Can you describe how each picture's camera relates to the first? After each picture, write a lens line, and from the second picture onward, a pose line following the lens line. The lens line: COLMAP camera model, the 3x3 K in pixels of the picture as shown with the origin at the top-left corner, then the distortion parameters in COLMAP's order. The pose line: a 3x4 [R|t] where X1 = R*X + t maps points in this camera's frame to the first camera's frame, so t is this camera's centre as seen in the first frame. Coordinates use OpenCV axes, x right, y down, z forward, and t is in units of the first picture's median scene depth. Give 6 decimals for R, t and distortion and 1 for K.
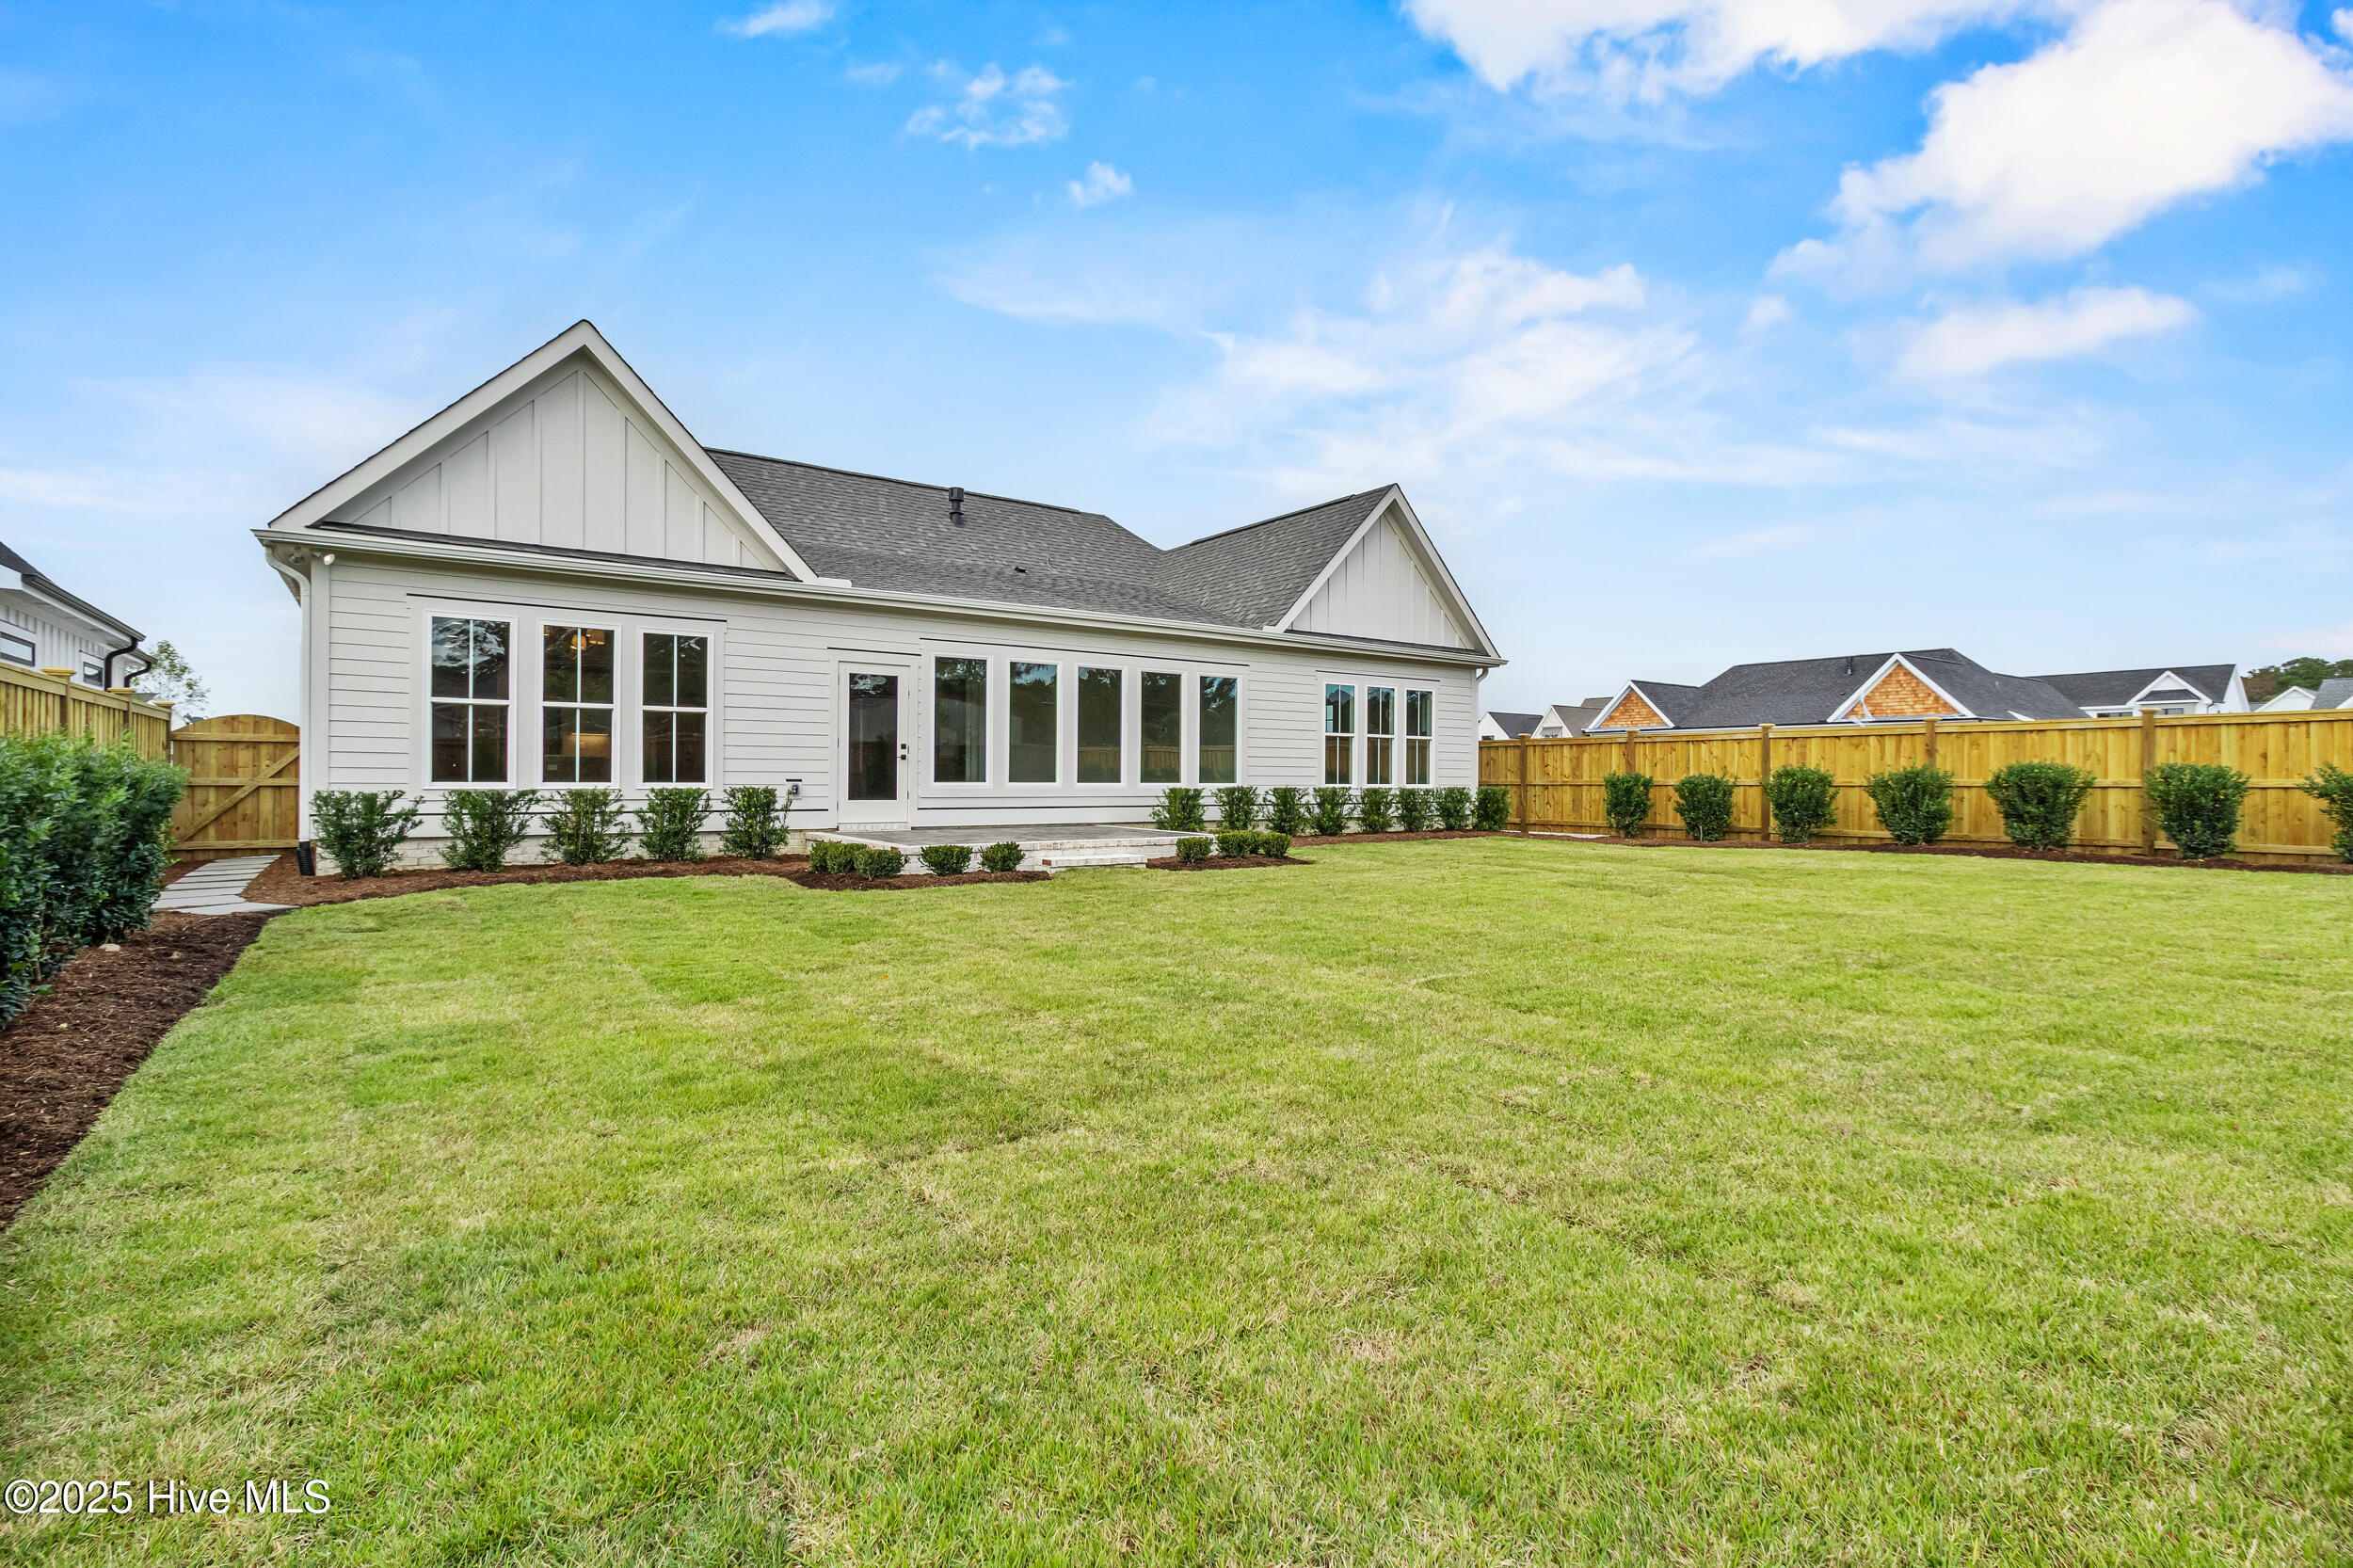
lens RADIAL K [[1092.1, 0, 1187.9], [0, 1092.1, 777.4], [0, 0, 1]] dist [0.003174, -0.000125]
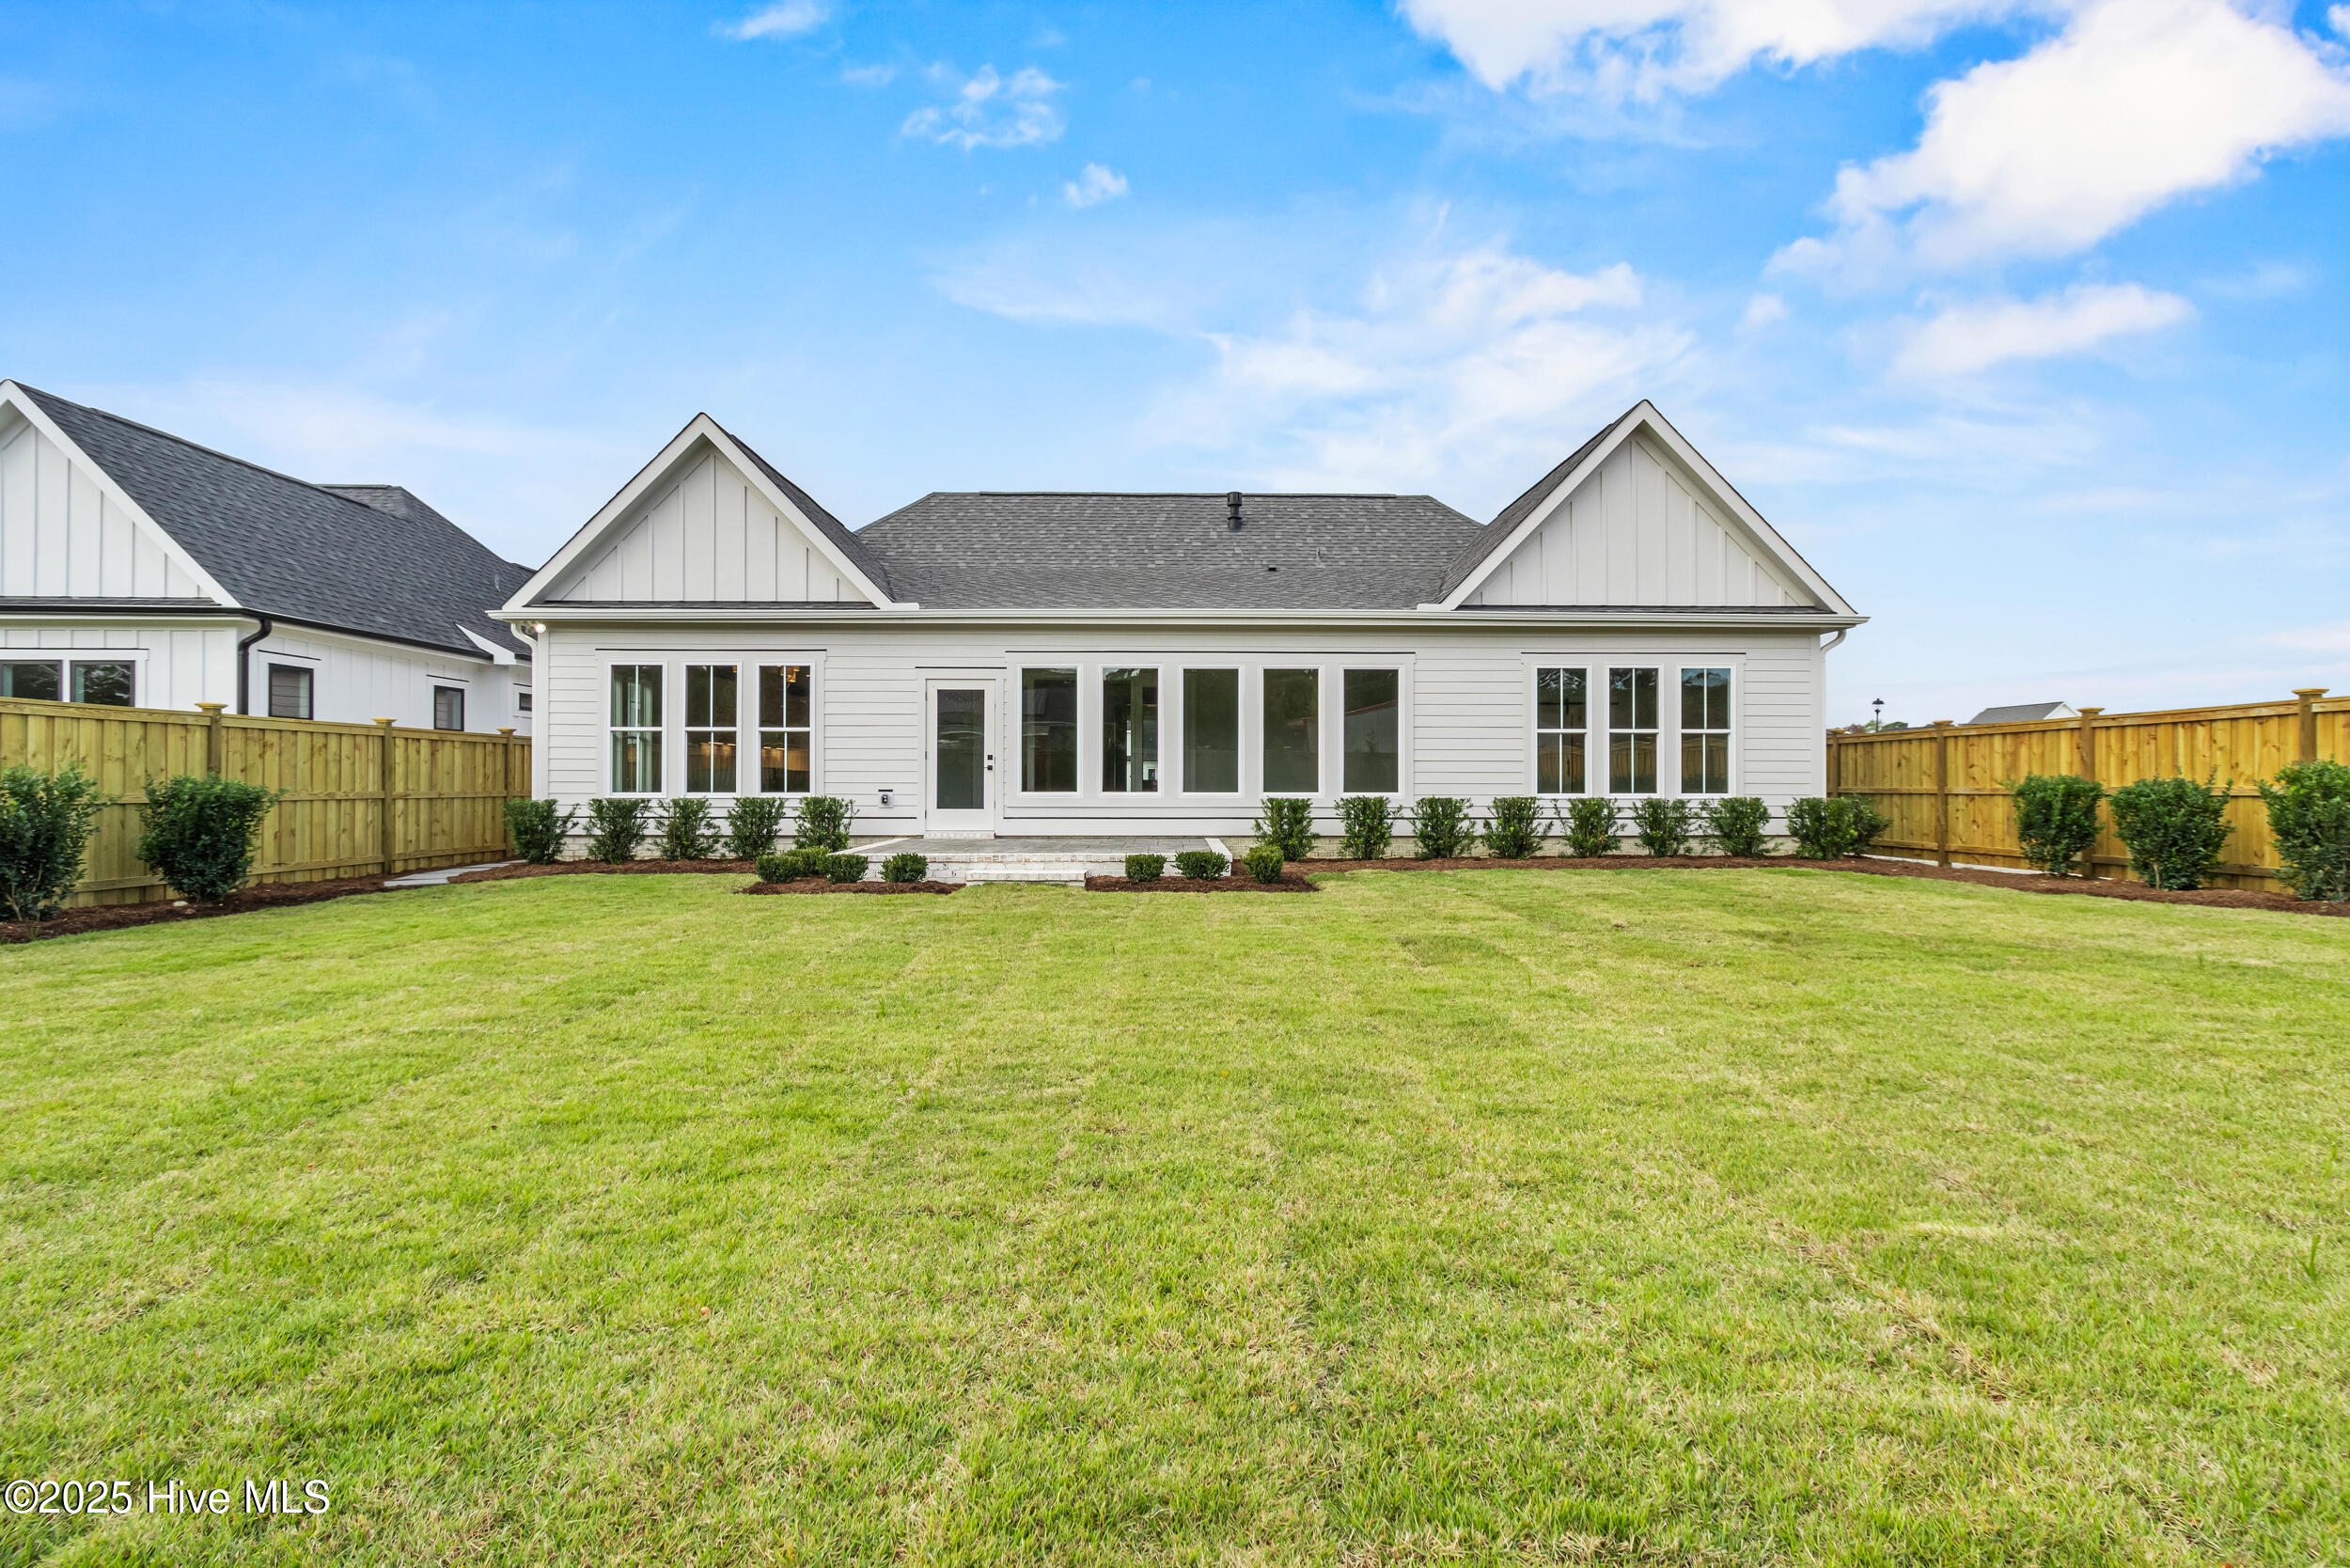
lens RADIAL K [[1090.8, 0, 1186.3], [0, 1090.8, 777.5], [0, 0, 1]] dist [0.003174, -0.000125]
pose [[0.821590, -0.008052, -0.570021, 0.479349], [0.004110, 0.999958, -0.008202, -0.000183], [0.570063, 0.004396, 0.821589, 0.257521]]
